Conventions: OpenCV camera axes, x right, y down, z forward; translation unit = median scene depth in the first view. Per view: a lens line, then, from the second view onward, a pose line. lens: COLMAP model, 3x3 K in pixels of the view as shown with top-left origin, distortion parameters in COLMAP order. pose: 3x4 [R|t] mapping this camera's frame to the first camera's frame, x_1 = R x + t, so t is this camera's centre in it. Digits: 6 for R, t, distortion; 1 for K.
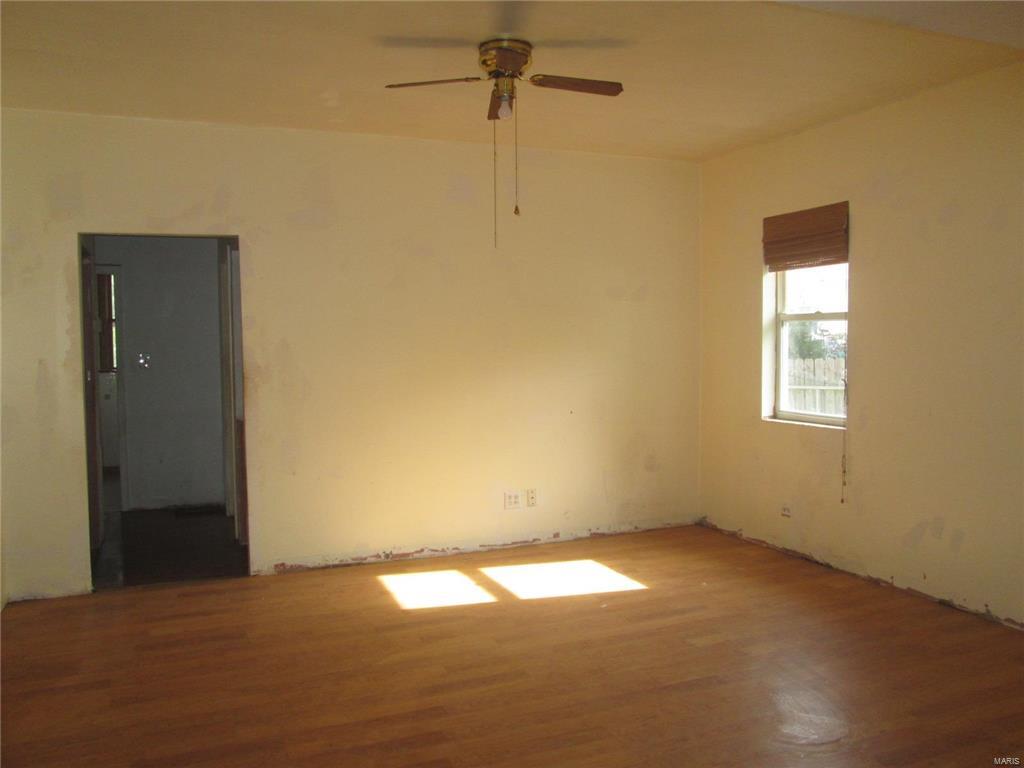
lens RADIAL K [[852.9, 0, 512.0], [0, 852.9, 384.0], [0, 0, 1]] dist [-0.040040, 0.020664]
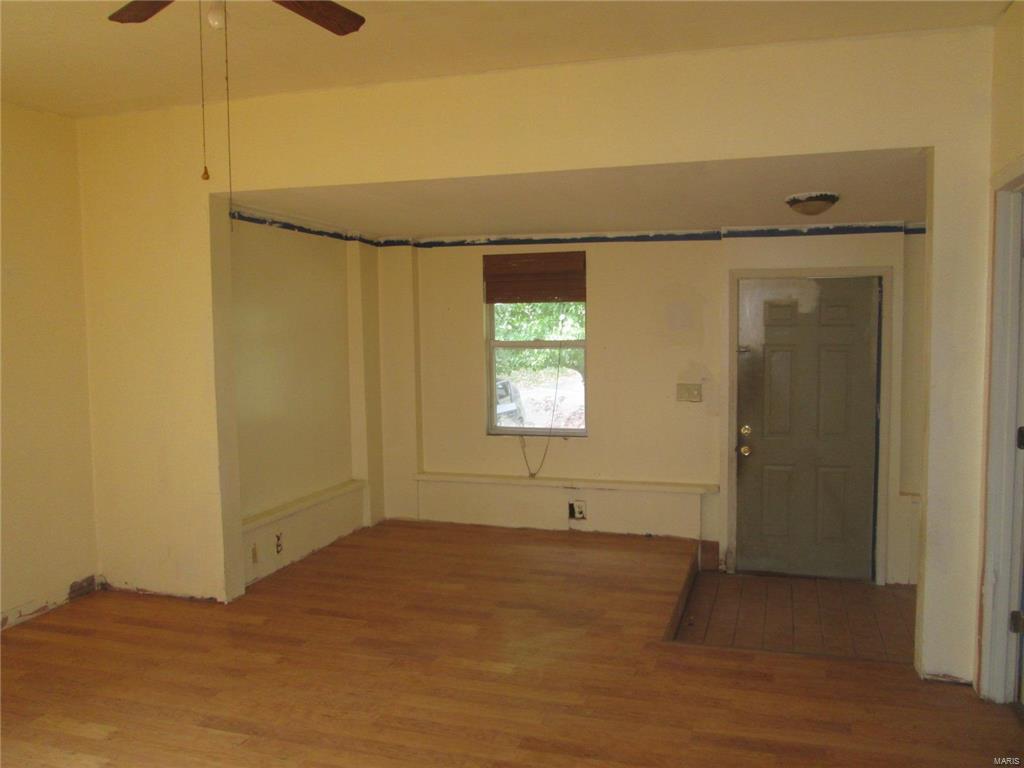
lens RADIAL K [[852.9, 0, 512.0], [0, 852.9, 384.0], [0, 0, 1]] dist [-0.040040, 0.020664]
pose [[-0.762985, -0.031054, 0.645670, -0.686617], [0.051966, 0.992666, 0.109151, -0.127073], [-0.644324, 0.116833, -0.755775, 1.602579]]
